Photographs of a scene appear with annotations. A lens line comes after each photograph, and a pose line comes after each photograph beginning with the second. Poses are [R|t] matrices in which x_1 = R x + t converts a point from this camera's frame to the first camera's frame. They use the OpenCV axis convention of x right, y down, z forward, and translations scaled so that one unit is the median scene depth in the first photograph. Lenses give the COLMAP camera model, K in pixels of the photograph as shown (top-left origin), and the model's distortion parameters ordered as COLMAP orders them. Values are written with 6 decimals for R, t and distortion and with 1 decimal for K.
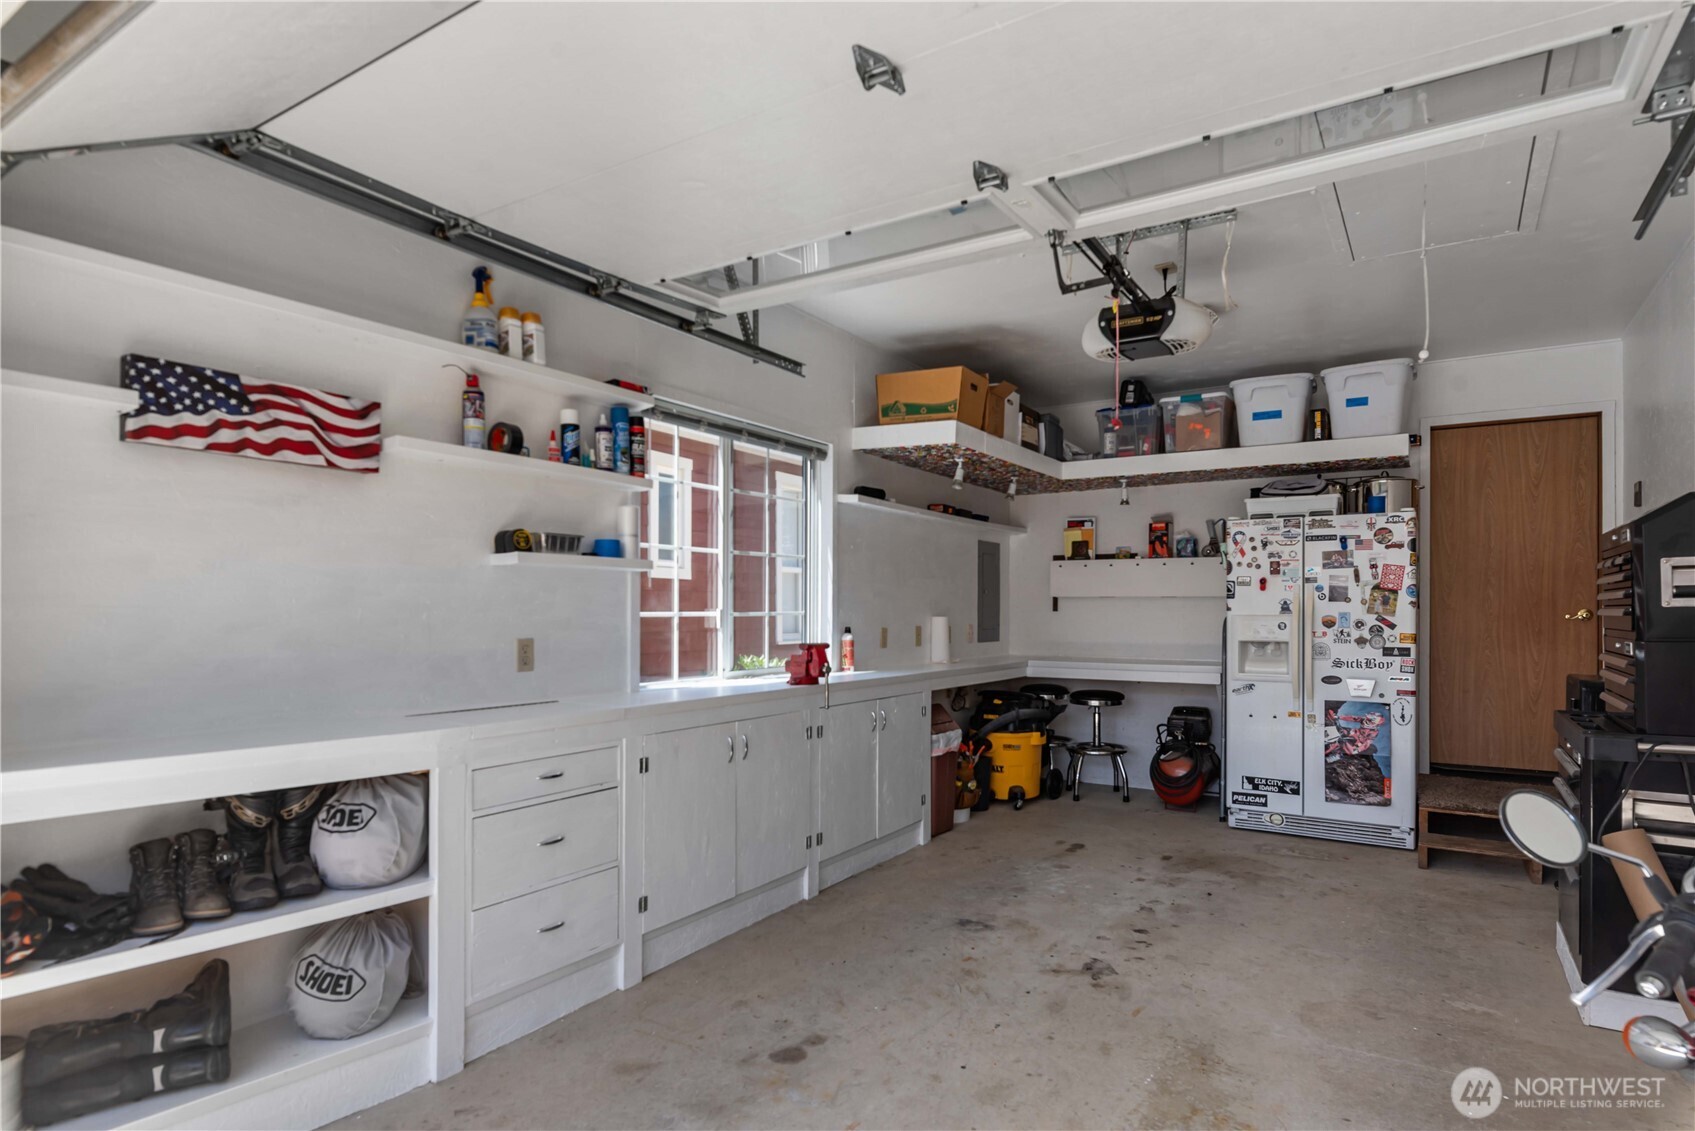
lens RADIAL K [[927.9, 0, 844.4], [0, 927.9, 616.6], [0, 0, 1]] dist [-0.014885, -0.001579]
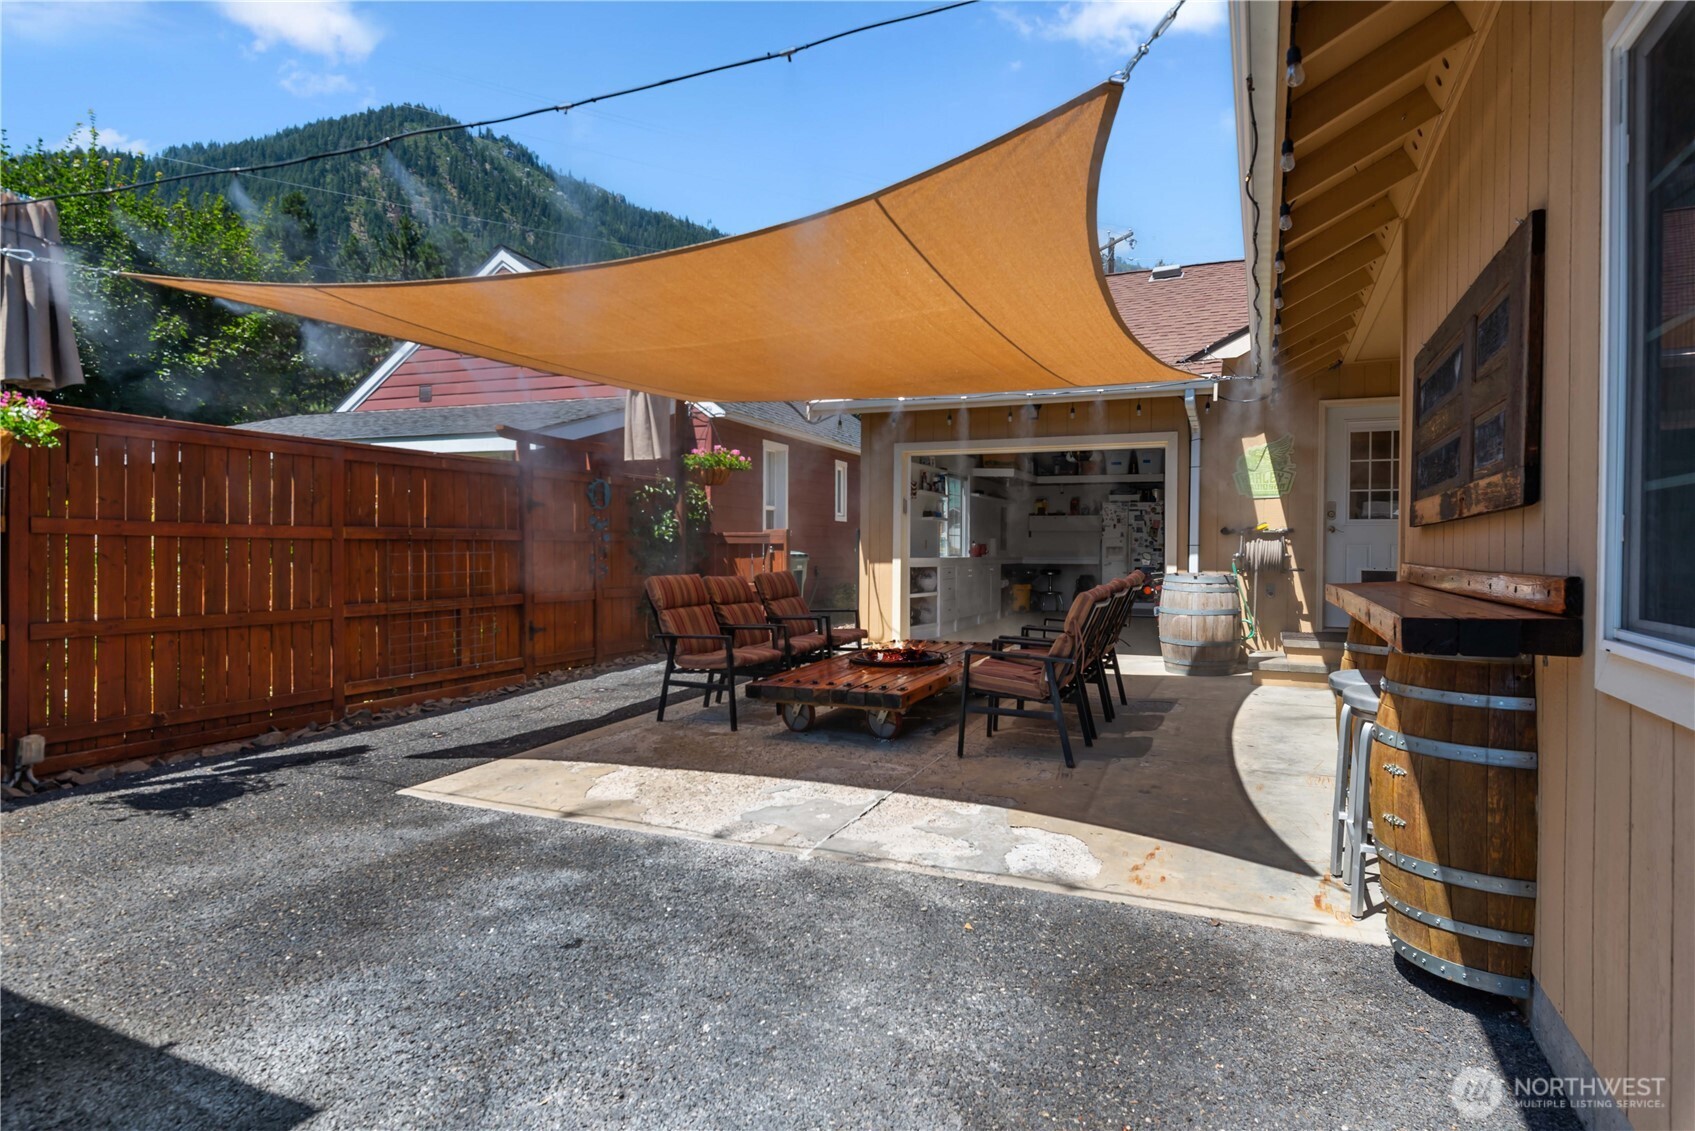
lens RADIAL K [[927.9, 0, 861.7], [0, 927.9, 568.7], [0, 0, 1]] dist [-0.014885, -0.001579]
pose [[0.987325, -0.000986, 0.158710, -0.728316], [-0.001546, 0.999874, 0.015825, 0.048812], [-0.158706, -0.015870, 0.987198, -1.605449]]
